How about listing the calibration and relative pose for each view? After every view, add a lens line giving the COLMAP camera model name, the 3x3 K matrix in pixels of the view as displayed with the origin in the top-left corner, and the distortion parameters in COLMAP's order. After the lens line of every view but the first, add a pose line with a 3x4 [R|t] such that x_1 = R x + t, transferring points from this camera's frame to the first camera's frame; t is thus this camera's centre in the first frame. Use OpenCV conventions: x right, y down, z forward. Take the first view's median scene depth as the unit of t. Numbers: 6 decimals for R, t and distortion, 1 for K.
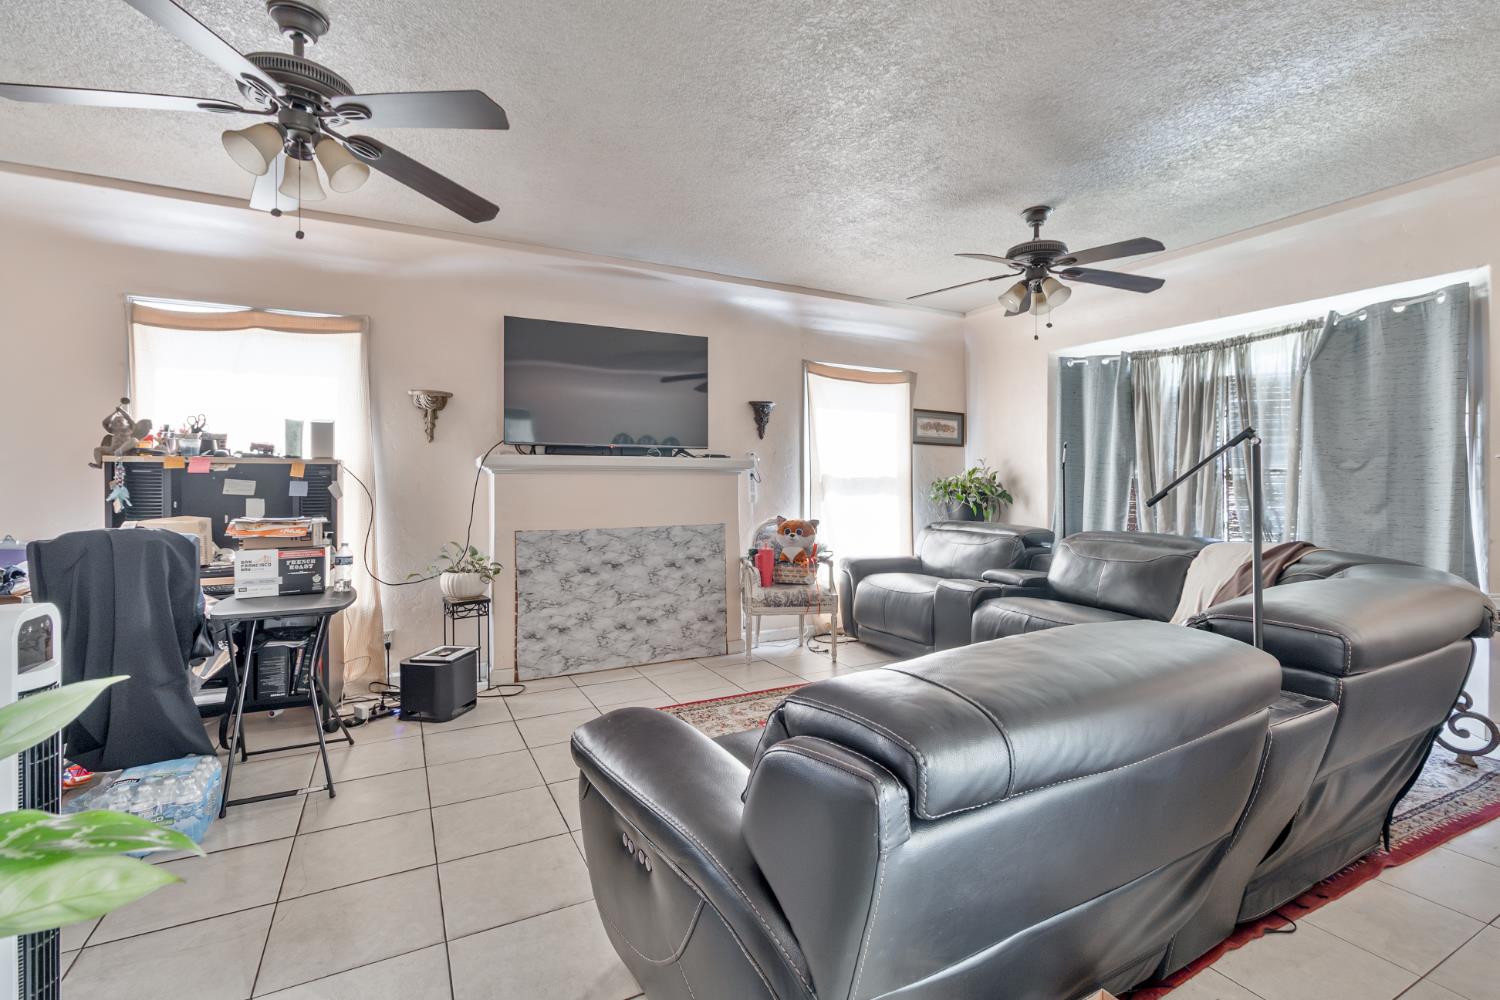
lens RADIAL K [[690.0, 0, 770.4], [0, 690.0, 485.1], [0, 0, 1]] dist [-0.000963, 0.001561]
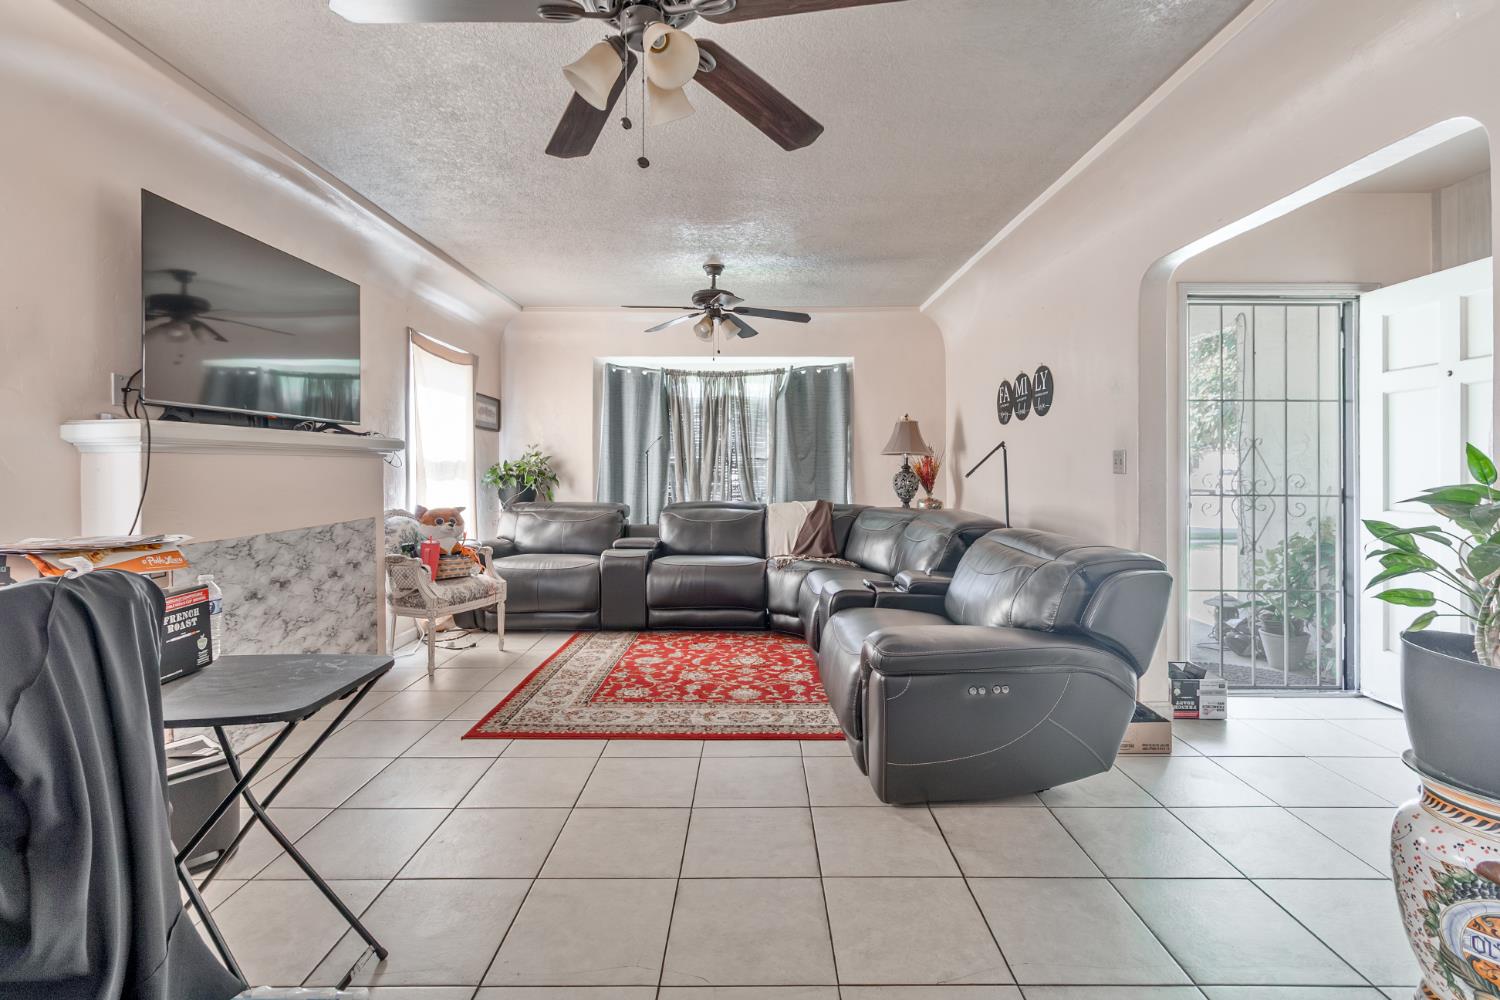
lens RADIAL K [[690.0, 0, 754.7], [0, 690.0, 466.5], [0, 0, 1]] dist [-0.000963, 0.001561]
pose [[0.469788, -0.001863, 0.882777, -0.614172], [0.005385, 0.999985, -0.000756, -0.001372], [-0.882763, 0.005108, 0.469791, 0.231480]]
